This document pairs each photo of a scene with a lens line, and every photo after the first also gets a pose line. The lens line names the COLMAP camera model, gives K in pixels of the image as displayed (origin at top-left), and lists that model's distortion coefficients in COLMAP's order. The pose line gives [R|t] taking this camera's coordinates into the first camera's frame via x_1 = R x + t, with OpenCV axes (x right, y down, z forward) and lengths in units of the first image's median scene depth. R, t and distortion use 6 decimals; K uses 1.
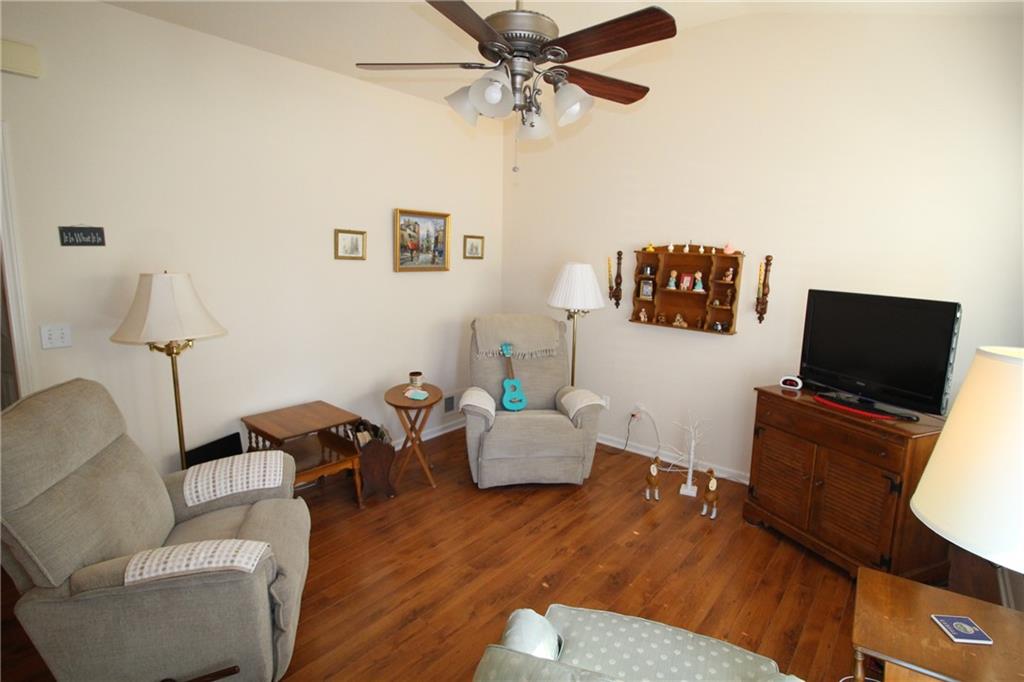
lens RADIAL K [[513.2, 0, 512.8], [0, 513.2, 338.9], [0, 0, 1]] dist [-0.006380, -0.003557]
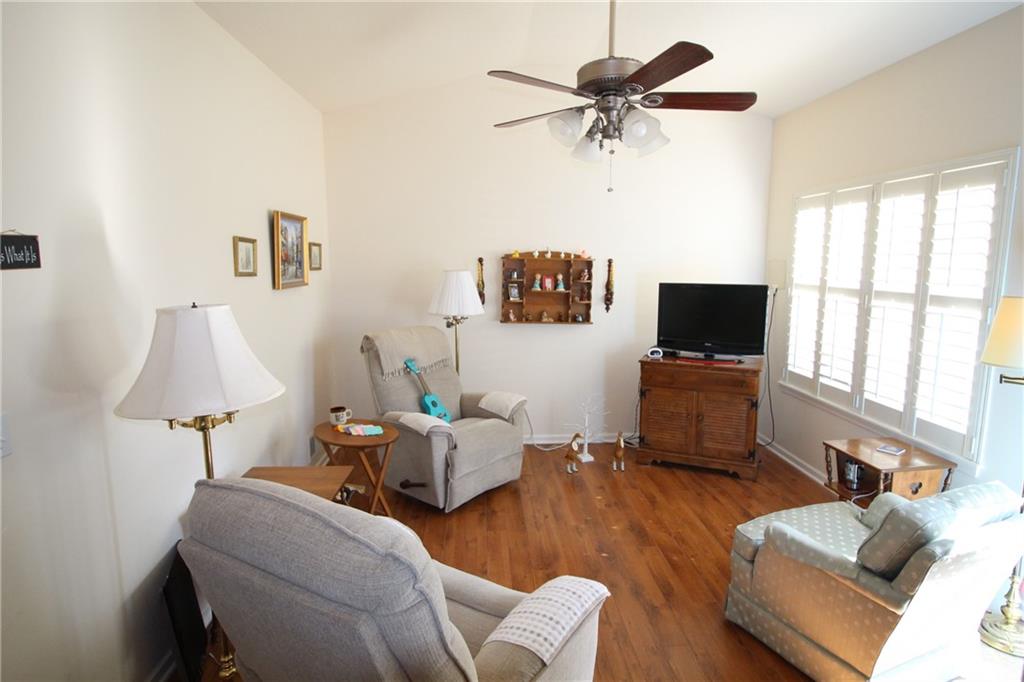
lens RADIAL K [[556.3, 0, 511.8], [0, 556.3, 337.7], [0, 0, 1]] dist [-0.003216, 0.000258]
pose [[0.732736, -0.116618, 0.670446, -0.599328], [0.129217, 0.991126, 0.031176, -0.040841], [-0.668132, 0.063789, 0.741303, 0.140101]]
